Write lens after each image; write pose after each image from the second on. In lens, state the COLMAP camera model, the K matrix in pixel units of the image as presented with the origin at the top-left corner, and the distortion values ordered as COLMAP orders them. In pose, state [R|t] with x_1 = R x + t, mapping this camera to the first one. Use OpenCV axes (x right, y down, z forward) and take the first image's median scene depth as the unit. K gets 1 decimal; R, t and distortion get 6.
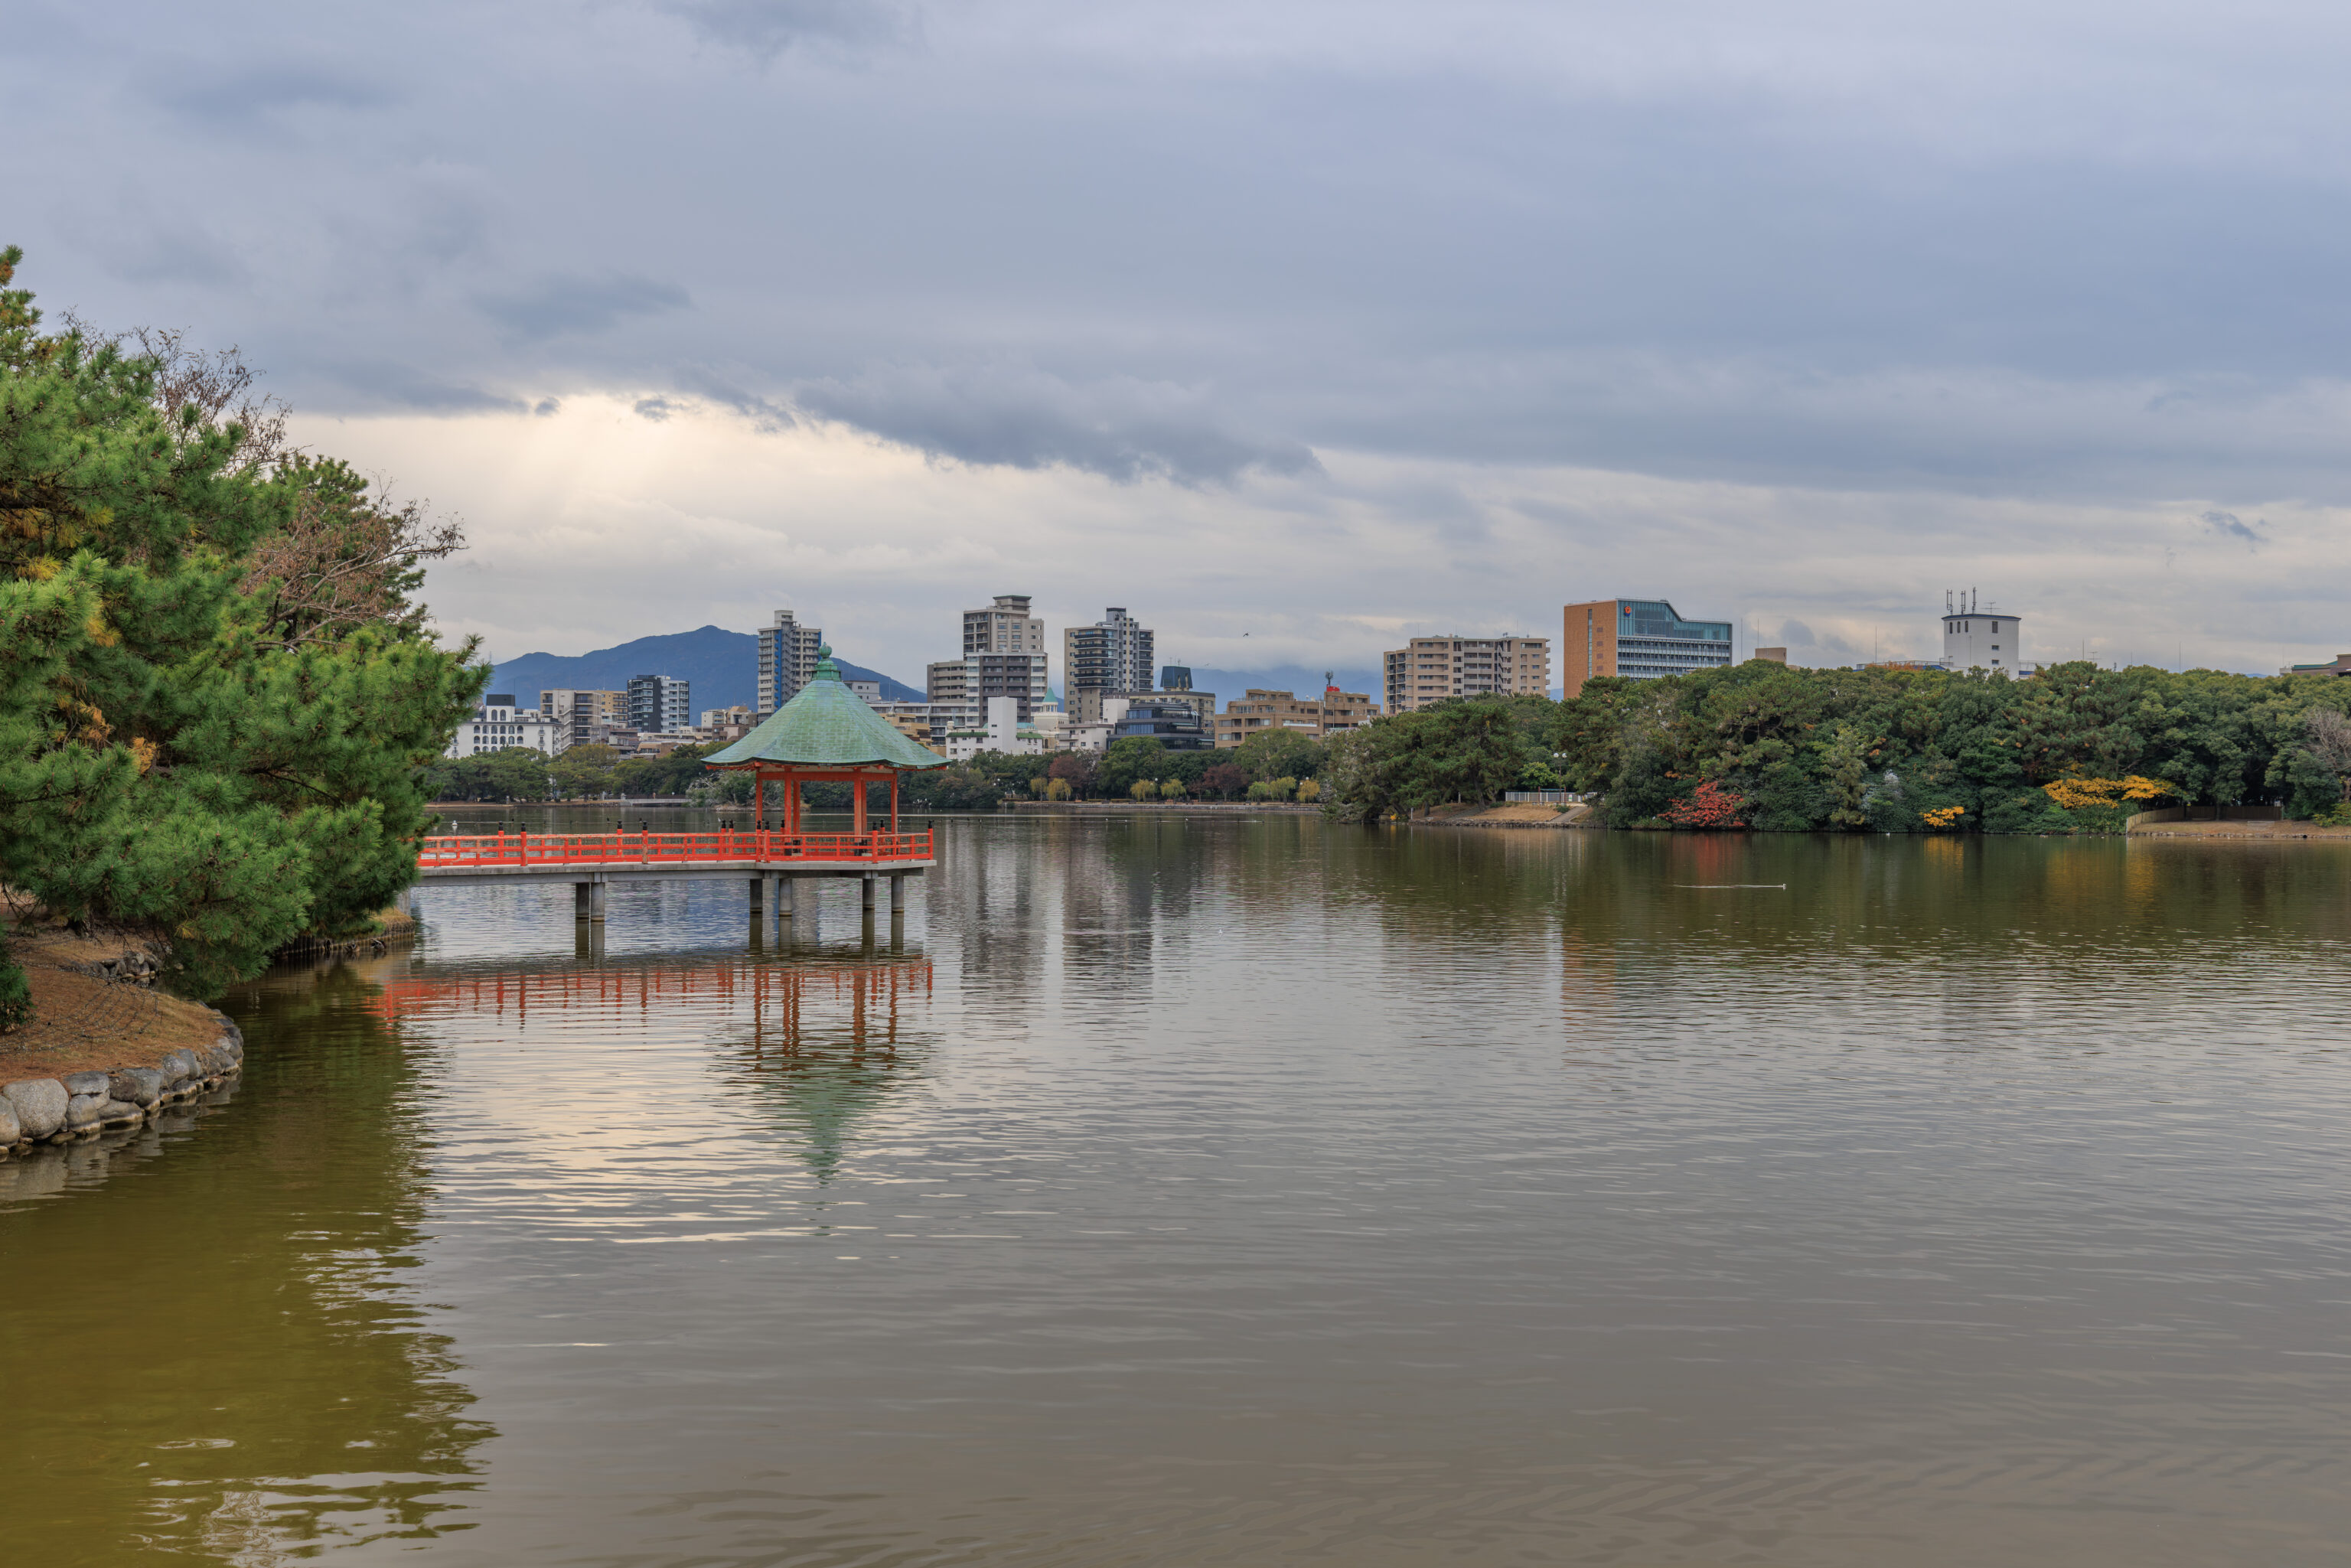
lens RADIAL K [[2206.9, 0, 1185.3], [0, 2206.9, 777.6], [0, 0, 1]] dist [0.017477, 0.000000]
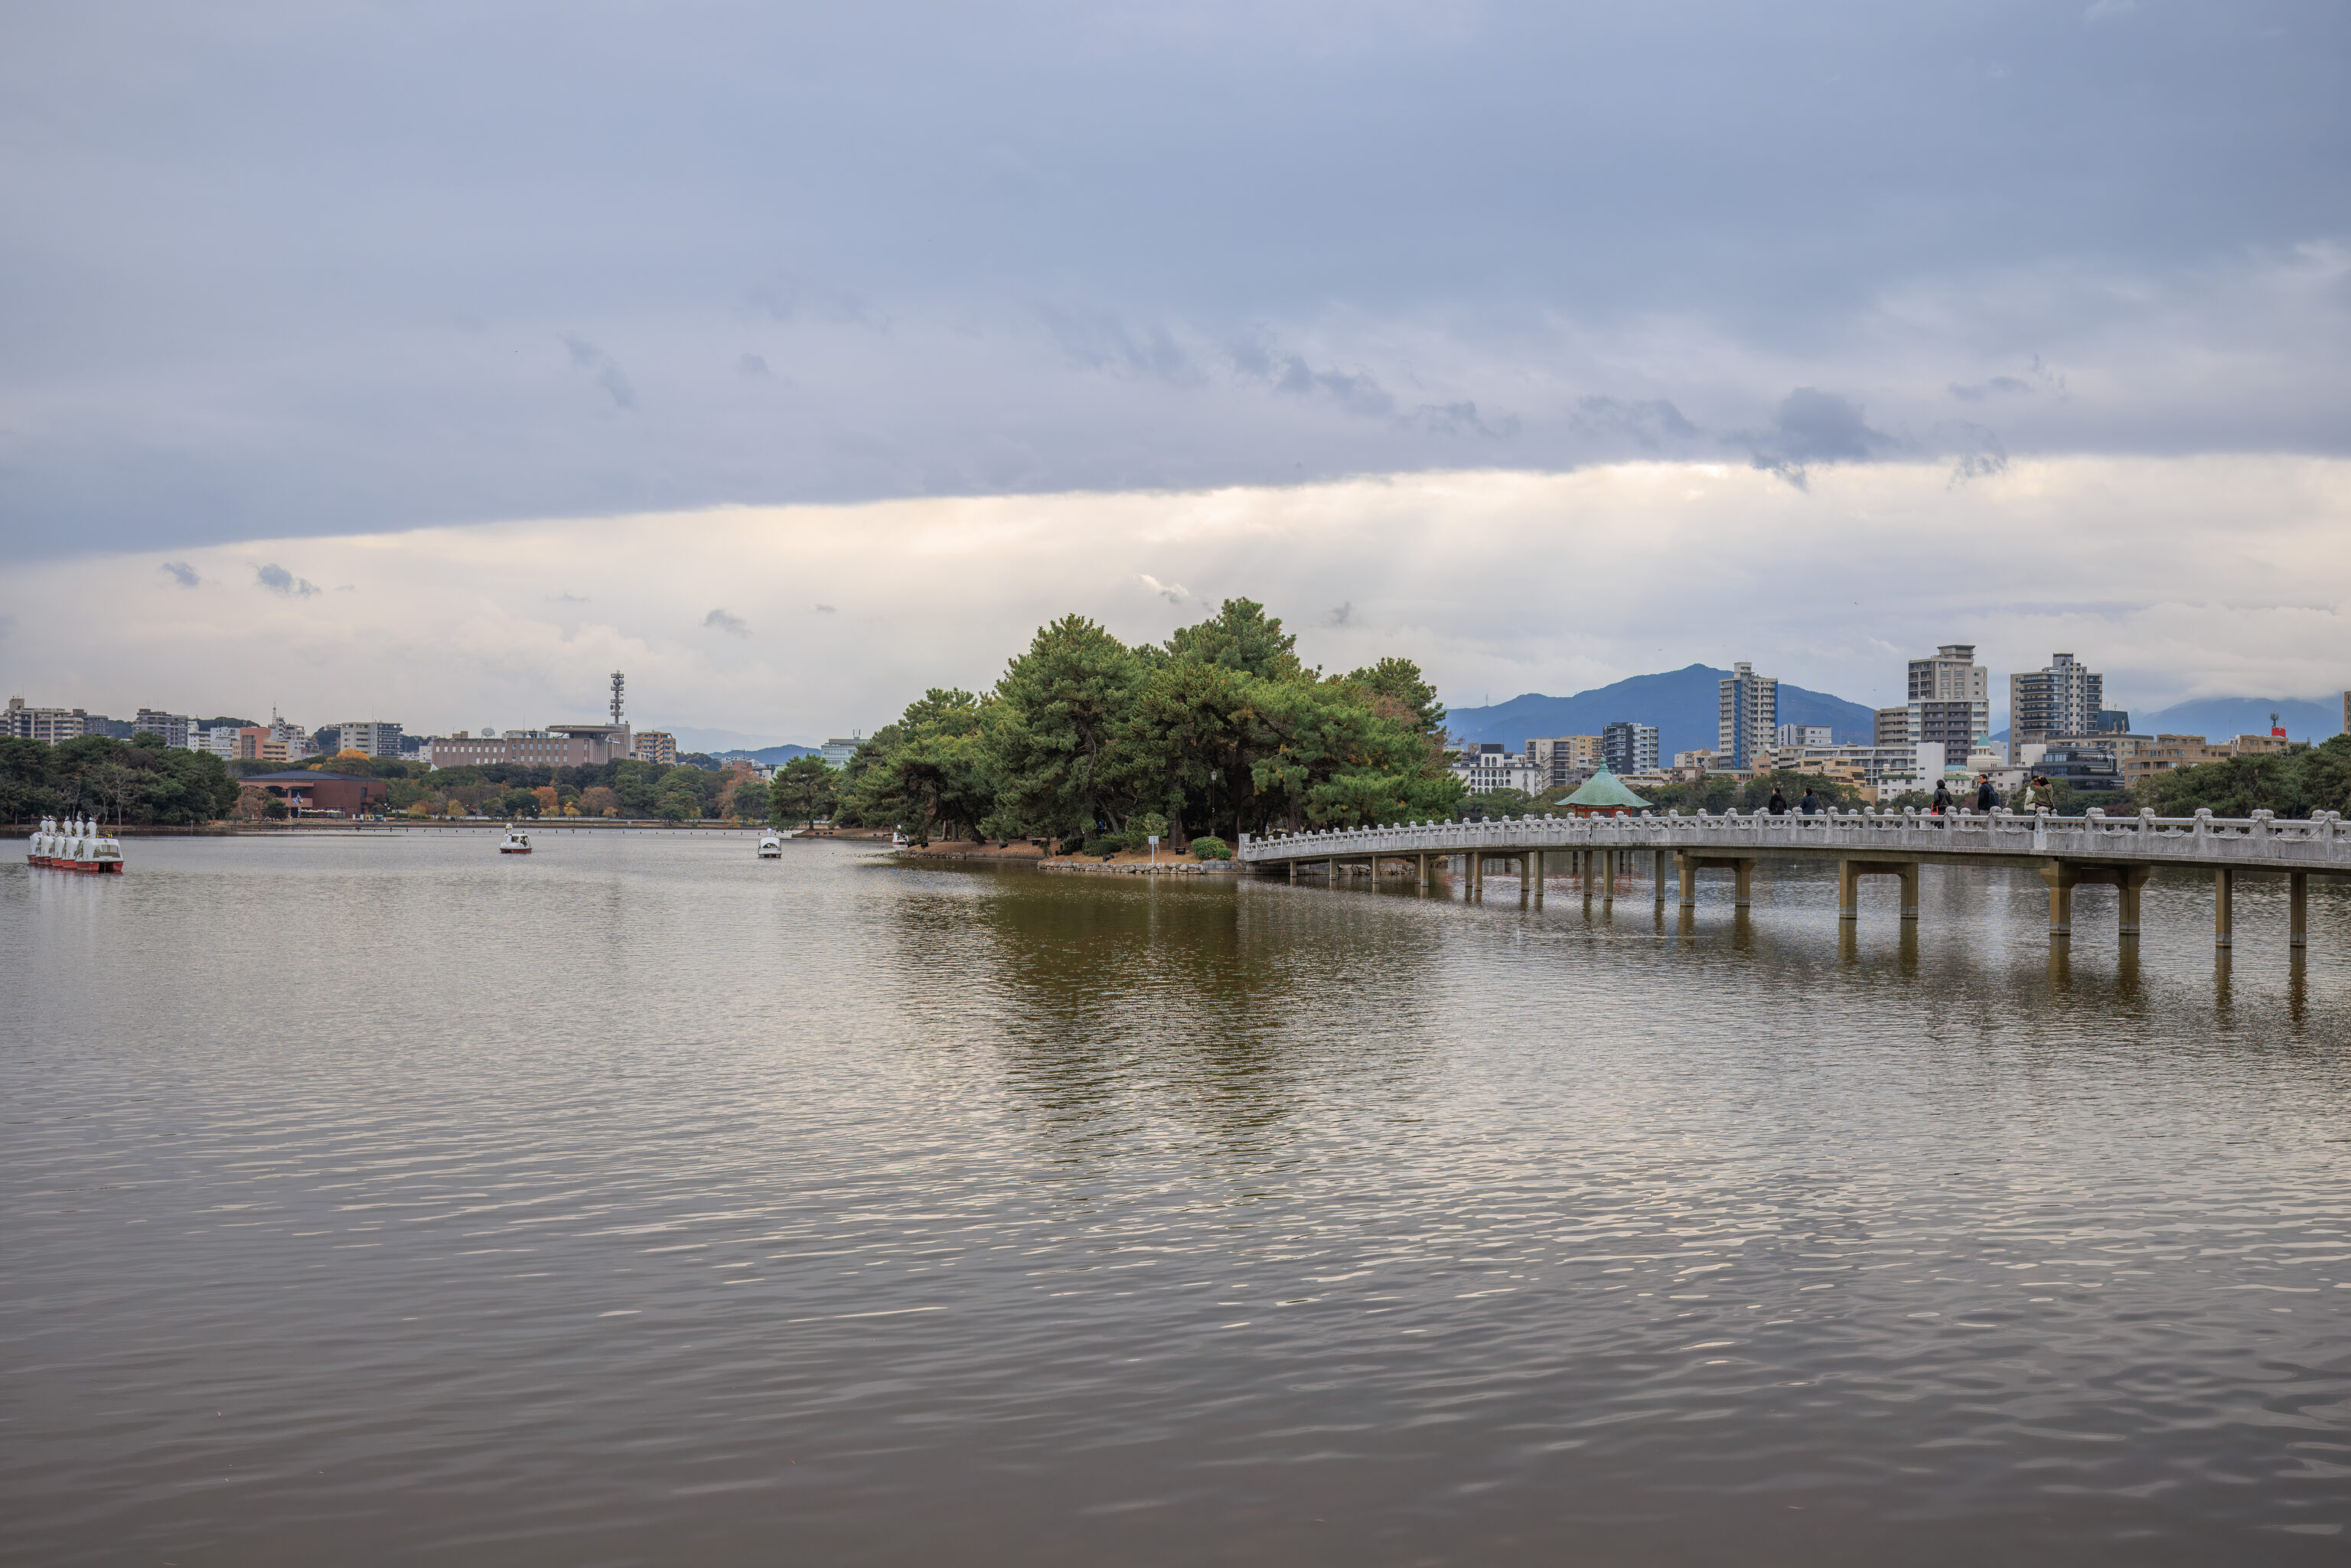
lens RADIAL K [[2206.9, 0, 1173.5], [0, 2206.9, 850.4], [0, 0, 1]] dist [0.017477, 0.000000]
pose [[0.902622, 0.010244, -0.430313, 0.041603], [-0.003544, 0.999860, 0.016369, 0.000483], [0.430420, -0.013250, 0.902531, -0.128340]]
